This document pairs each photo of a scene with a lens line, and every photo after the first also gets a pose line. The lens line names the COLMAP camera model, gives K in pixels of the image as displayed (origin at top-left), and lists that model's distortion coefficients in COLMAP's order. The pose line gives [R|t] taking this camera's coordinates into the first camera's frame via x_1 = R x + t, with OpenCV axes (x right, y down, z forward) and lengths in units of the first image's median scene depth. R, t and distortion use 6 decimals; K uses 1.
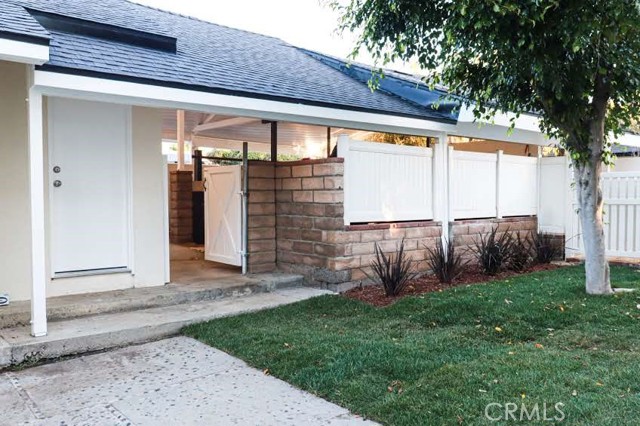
lens RADIAL K [[526.3, 0, 317.8], [0, 526.3, 209.3], [0, 0, 1]] dist [0.007970, -0.001920]
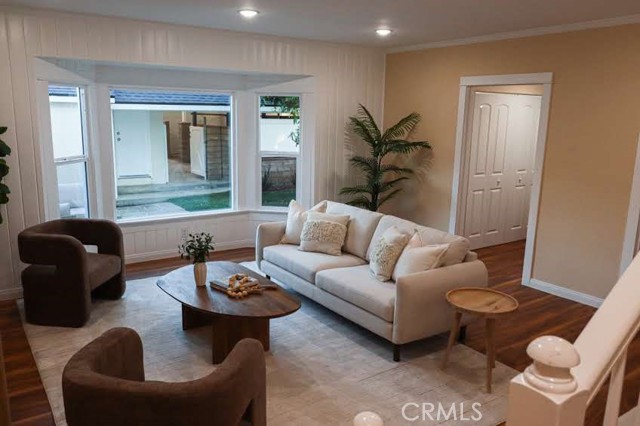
lens RADIAL K [[526.3, 0, 322.6], [0, 526.3, 215.2], [0, 0, 1]] dist [0.007970, -0.001920]
pose [[0.994697, 0.039518, -0.094958, 0.545937], [-0.022021, 0.983659, 0.178687, -0.128779], [0.100468, -0.175649, 0.979313, -1.073946]]
